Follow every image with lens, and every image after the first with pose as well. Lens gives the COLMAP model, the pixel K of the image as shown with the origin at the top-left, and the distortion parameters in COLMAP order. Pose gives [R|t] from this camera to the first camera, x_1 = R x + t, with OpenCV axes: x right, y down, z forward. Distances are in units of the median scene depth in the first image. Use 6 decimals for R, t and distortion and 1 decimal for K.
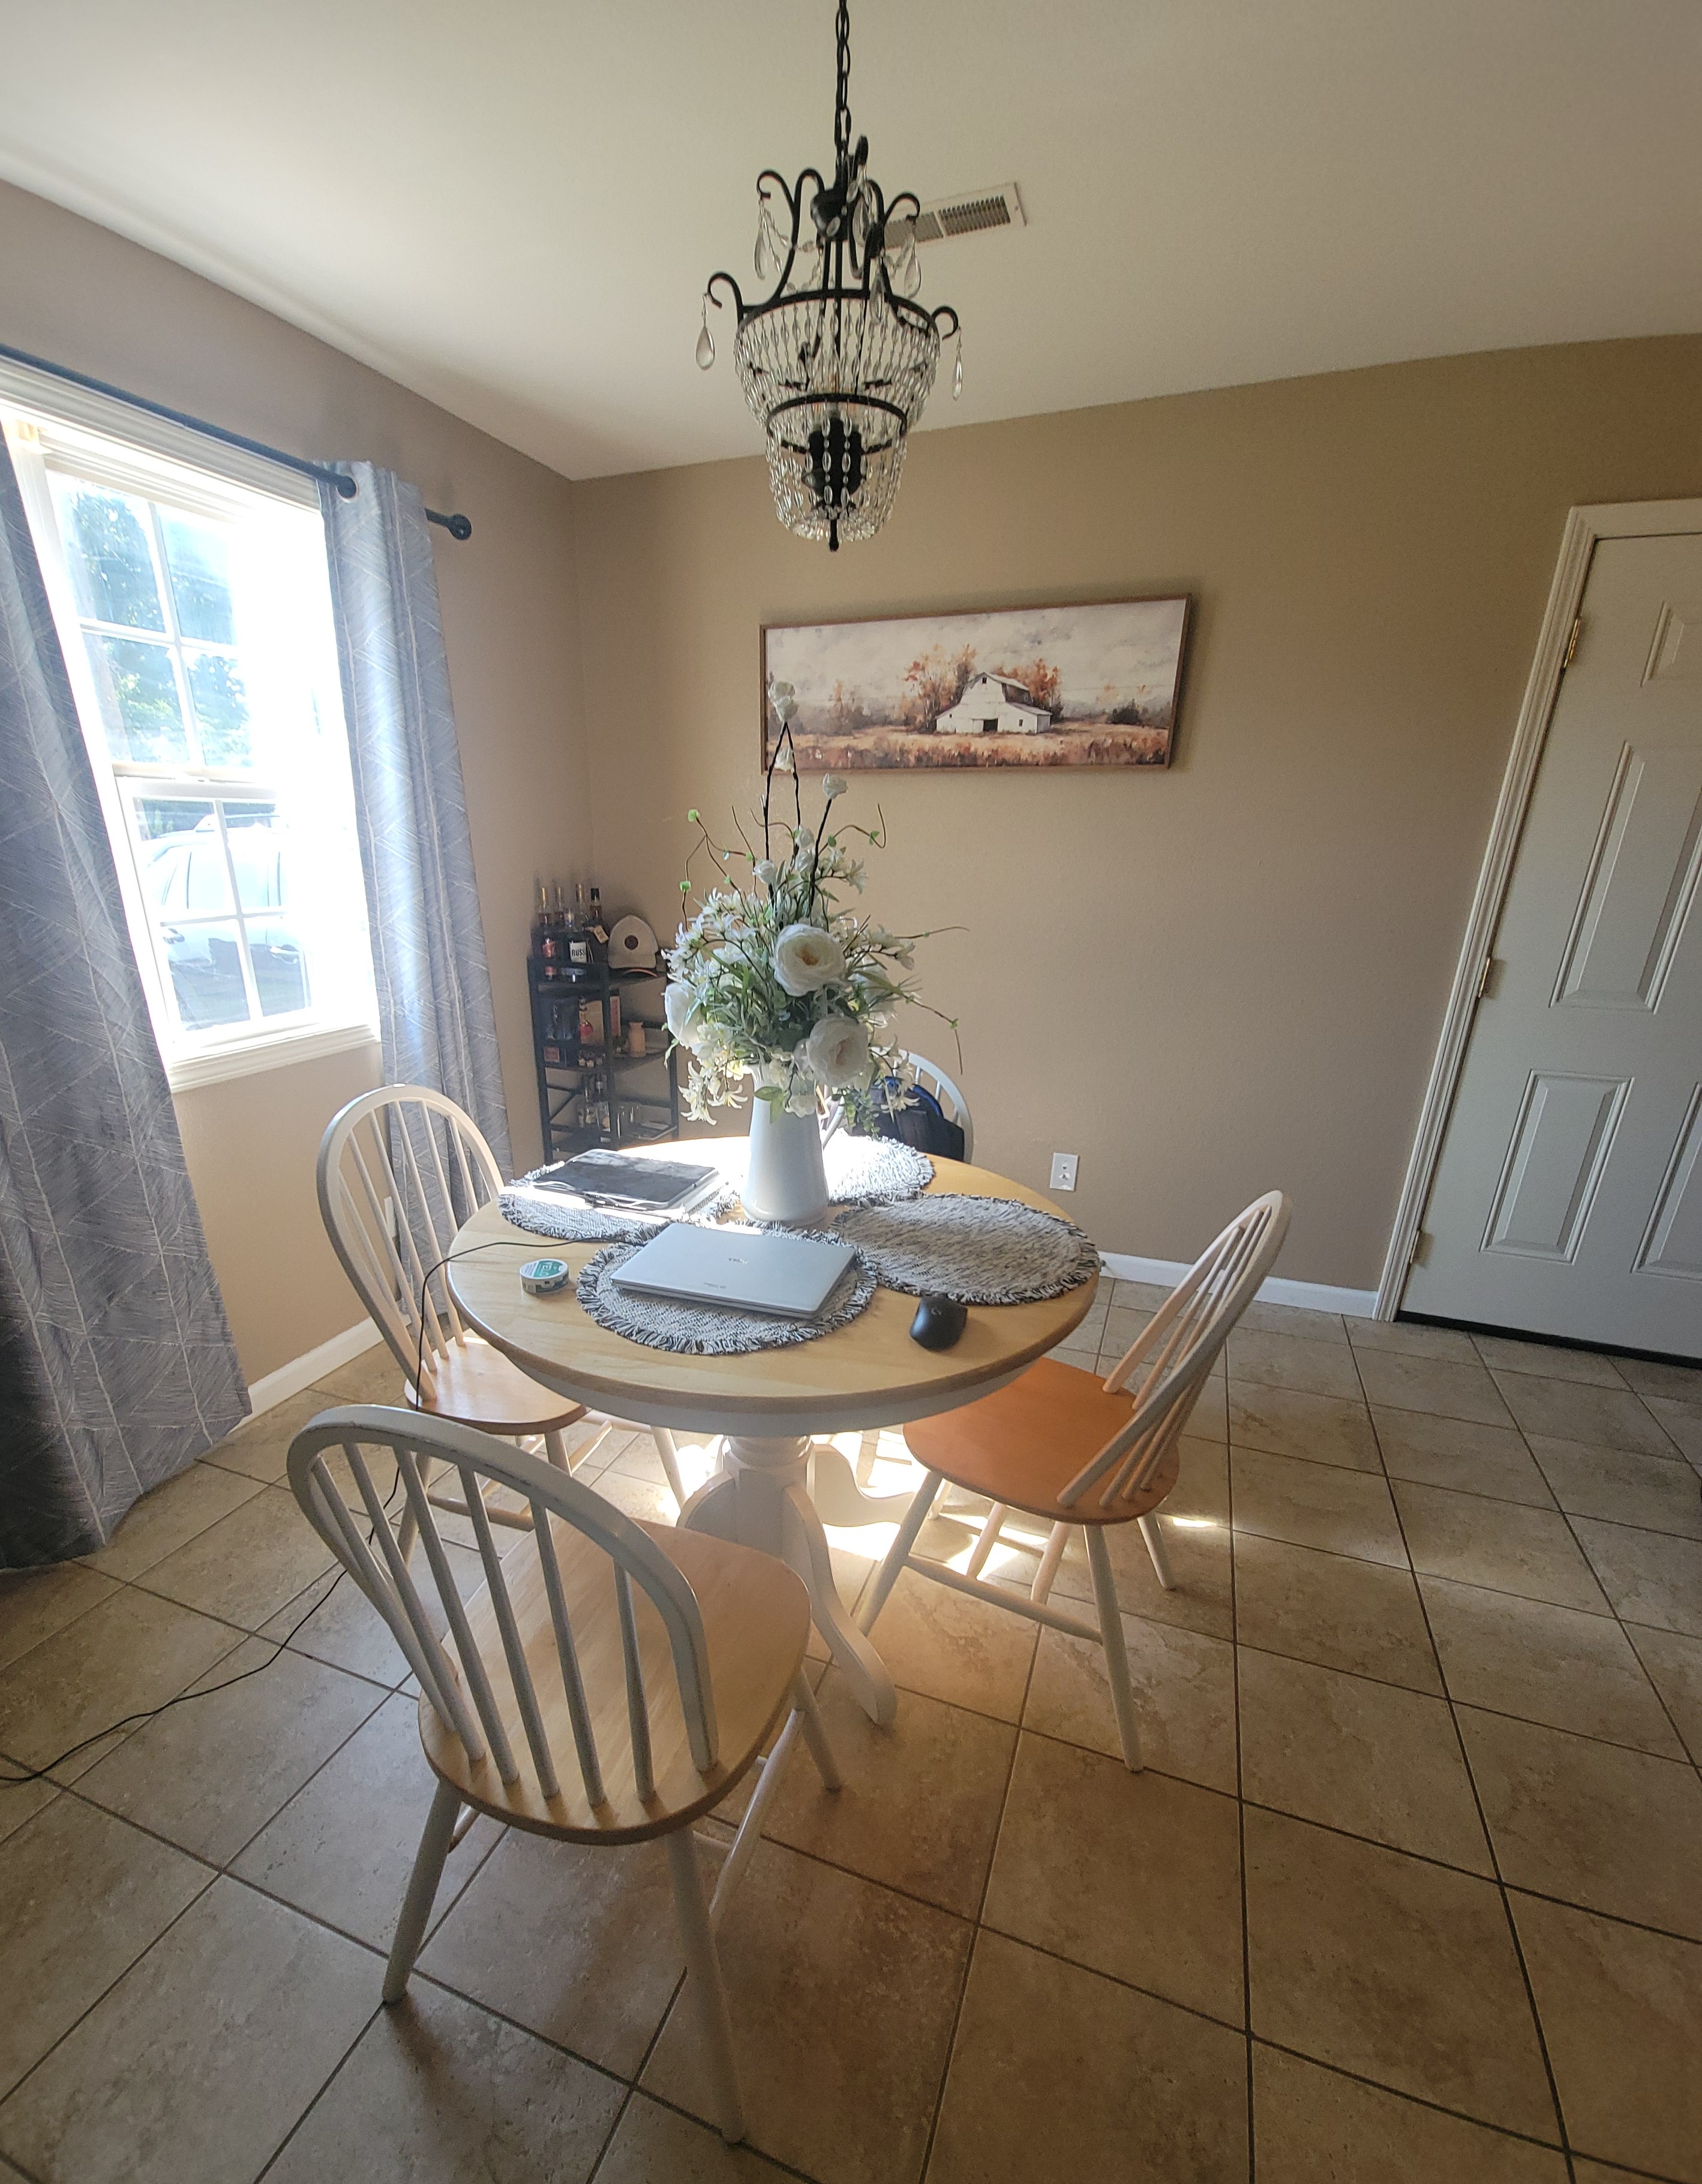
lens RADIAL K [[905.5, 0, 847.8], [0, 905.5, 1219.6], [0, 0, 1]] dist [-0.001058, -0.000058]
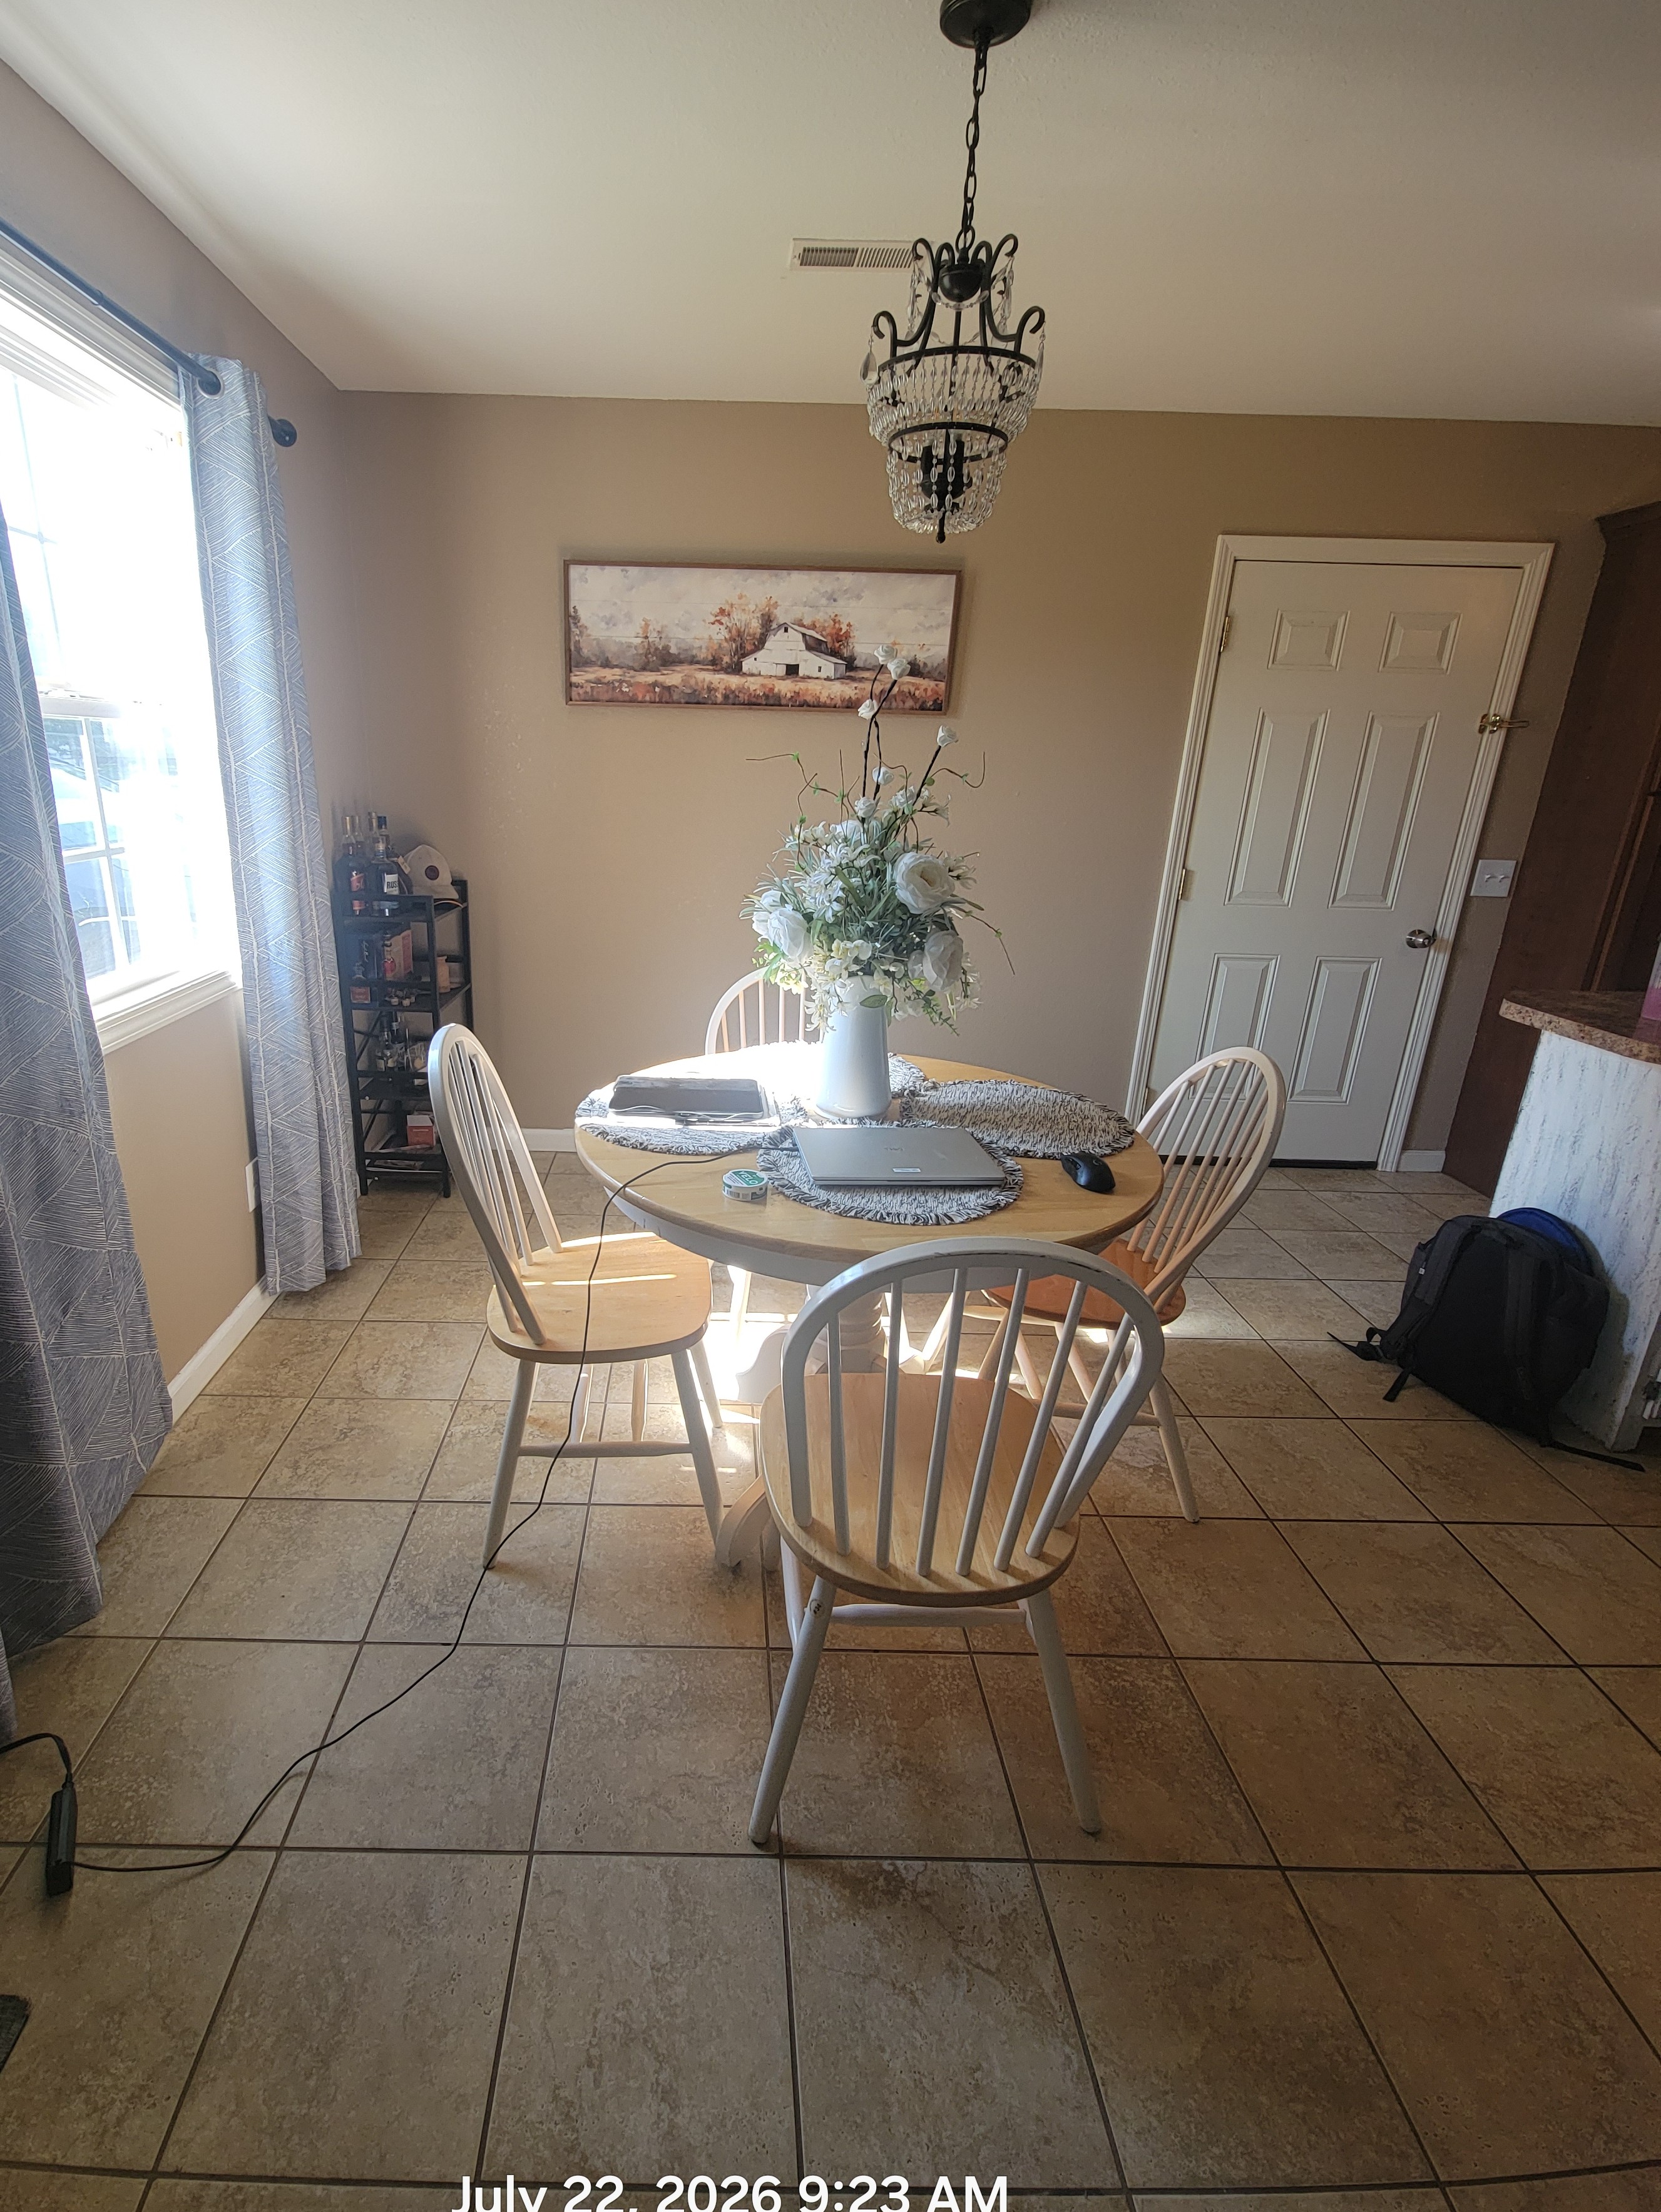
lens RADIAL K [[890.5, 0, 830.5], [0, 890.5, 1106.0], [0, 0, 1]] dist [-0.000127, -0.000059]
pose [[0.935252, -0.111259, 0.336043, -0.234679], [0.122158, 0.992445, -0.011395, -0.002092], [-0.332236, 0.051708, 0.941778, -0.007477]]
